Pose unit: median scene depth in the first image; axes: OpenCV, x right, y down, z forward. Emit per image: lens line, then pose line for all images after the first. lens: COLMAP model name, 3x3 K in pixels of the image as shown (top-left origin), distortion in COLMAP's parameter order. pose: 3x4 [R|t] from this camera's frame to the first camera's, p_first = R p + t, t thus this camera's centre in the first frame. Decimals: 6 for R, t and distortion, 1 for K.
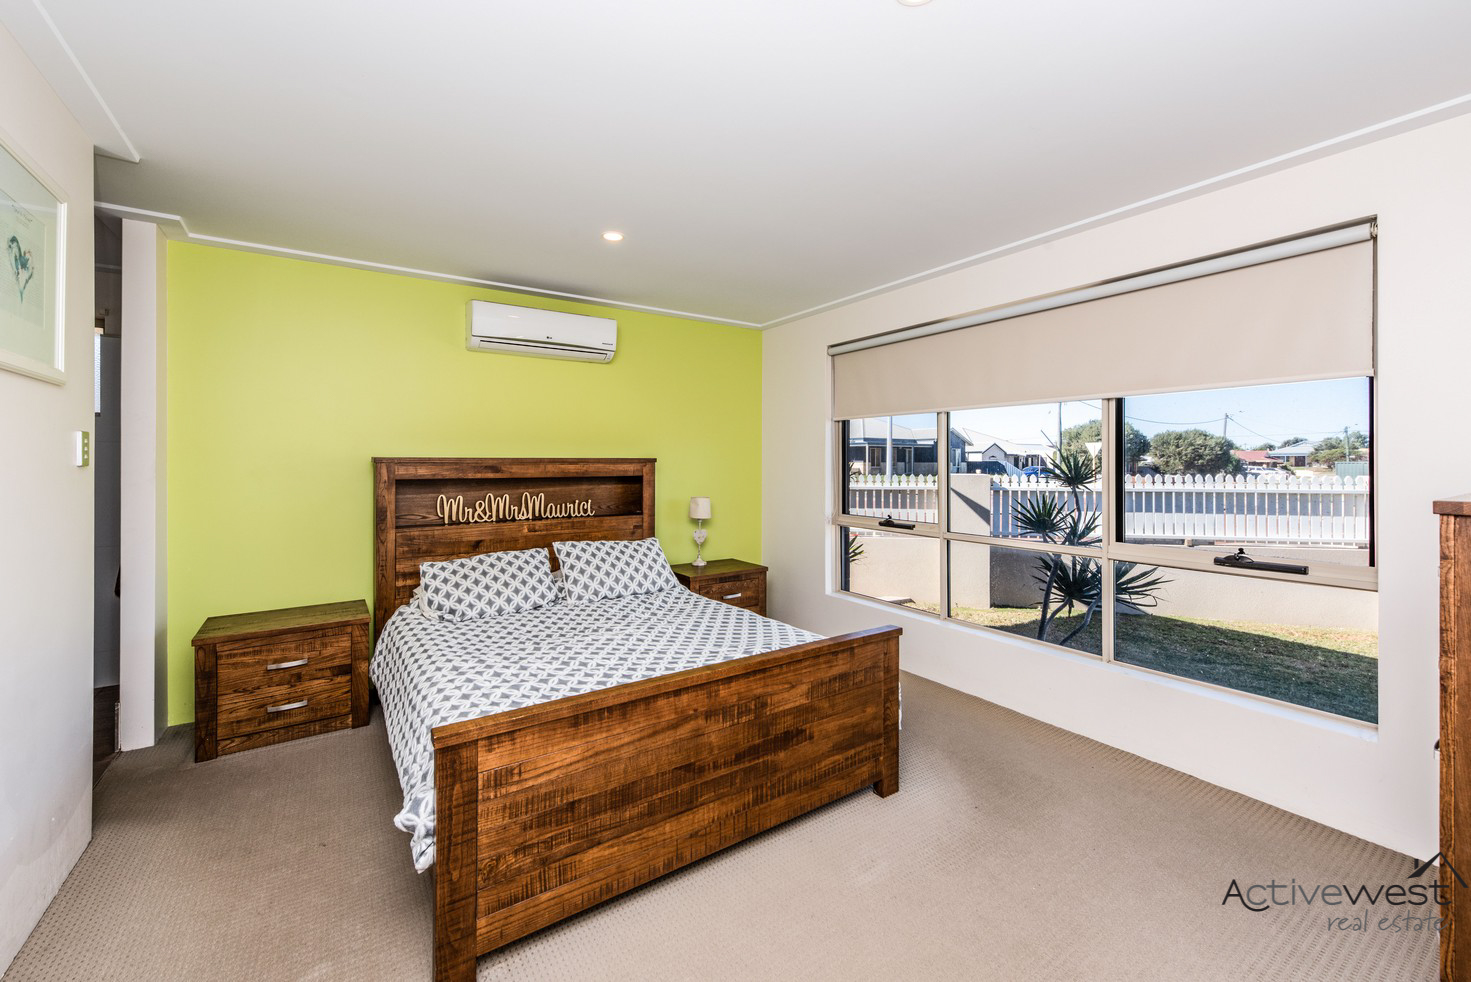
lens RADIAL K [[597.3, 0, 736.7], [0, 597.3, 462.8], [0, 0, 1]] dist [0.000141, 0.000019]
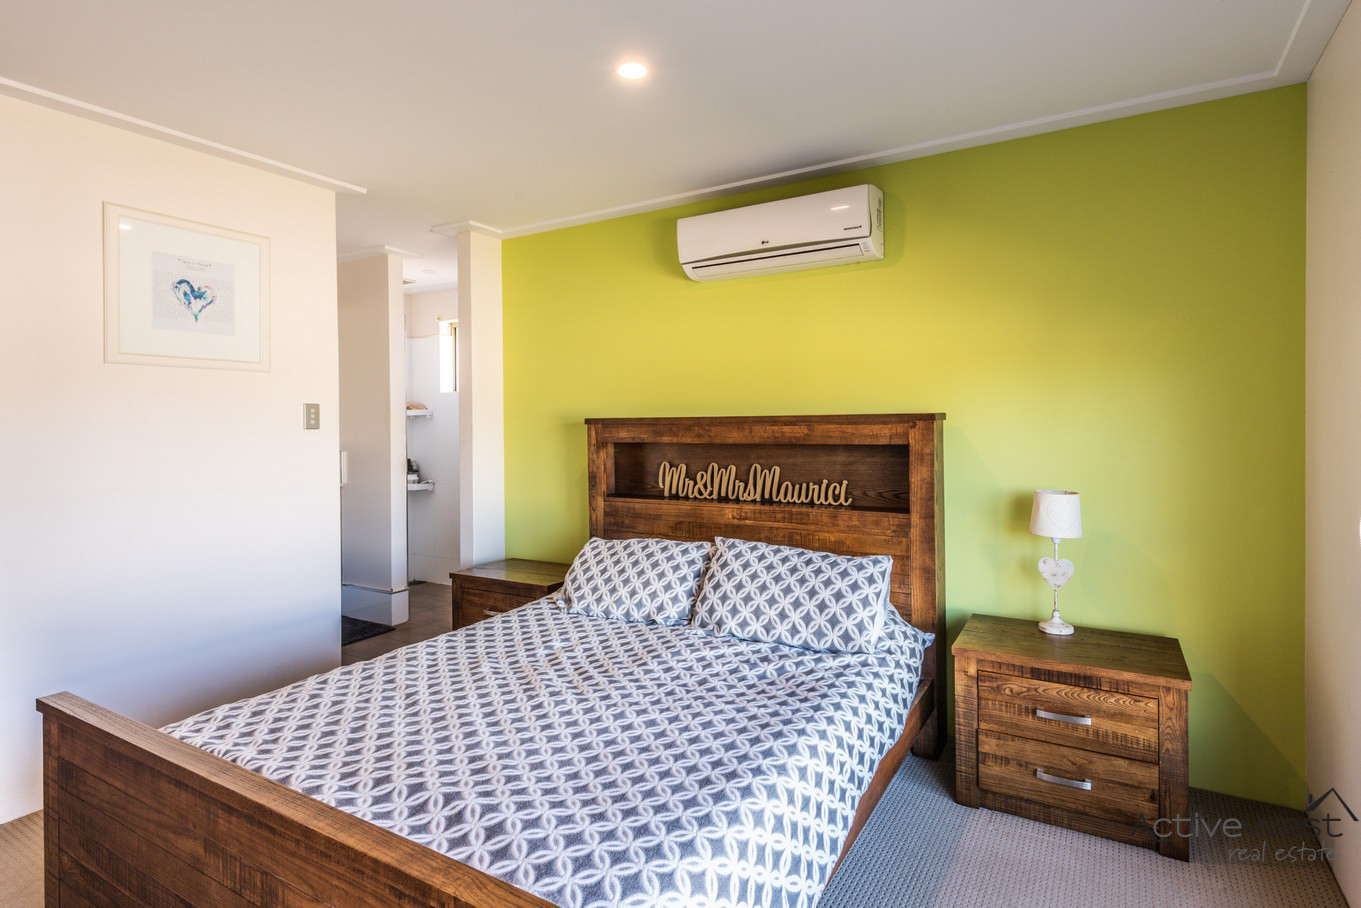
lens RADIAL K [[715.7, 0, 681.8], [0, 715.7, 428.9], [0, 0, 1]] dist [-0.000362, -0.000056]
pose [[0.412893, 0.004709, -0.910767, 0.400270], [0.007462, 0.999936, 0.008553, -0.000800], [0.910749, -0.010328, 0.412831, 0.564059]]
